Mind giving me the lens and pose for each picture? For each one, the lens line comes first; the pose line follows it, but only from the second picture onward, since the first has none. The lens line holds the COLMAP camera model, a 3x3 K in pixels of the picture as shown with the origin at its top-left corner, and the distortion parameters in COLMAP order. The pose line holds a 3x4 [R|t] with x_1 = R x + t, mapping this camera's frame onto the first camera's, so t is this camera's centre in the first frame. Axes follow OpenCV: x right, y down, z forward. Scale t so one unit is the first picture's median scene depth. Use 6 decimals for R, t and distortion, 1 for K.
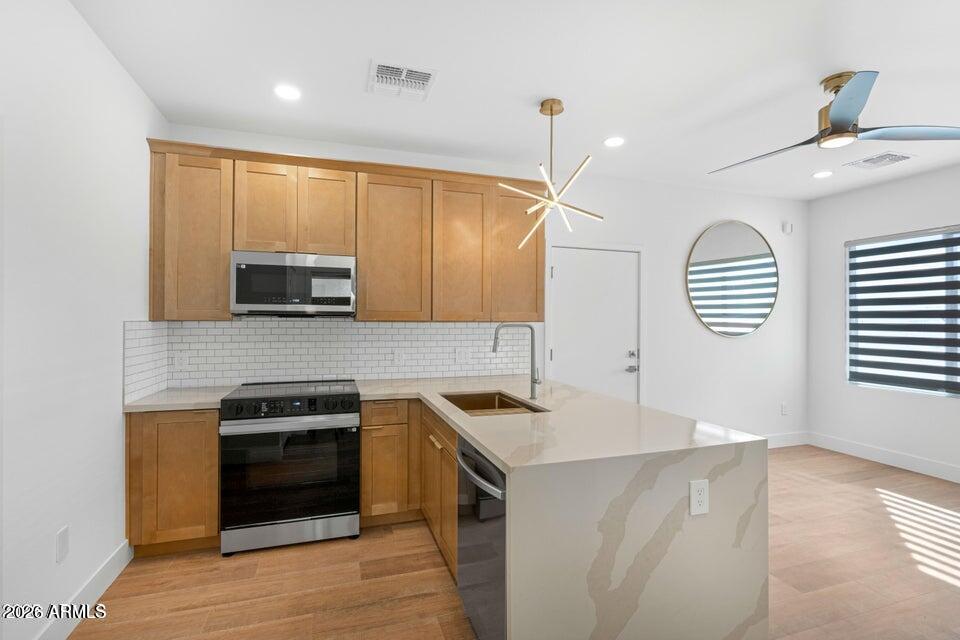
lens RADIAL K [[441.2, 0, 483.0], [0, 441.2, 316.1], [0, 0, 1]] dist [-0.004895, 0.001452]
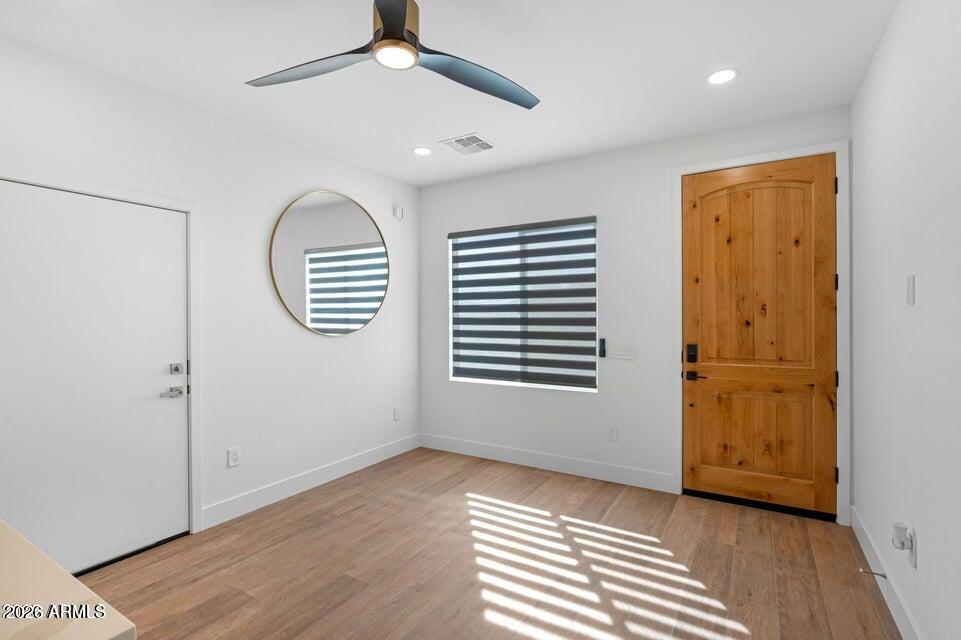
lens RADIAL K [[441.6, 0, 480.0], [0, 441.6, 319.3], [0, 0, 1]] dist [-0.004895, 0.001452]
pose [[0.769412, -0.012575, 0.638629, 0.268153], [0.004644, 0.999890, 0.014093, 0.006595], [-0.638736, -0.007878, 0.769385, 0.219909]]
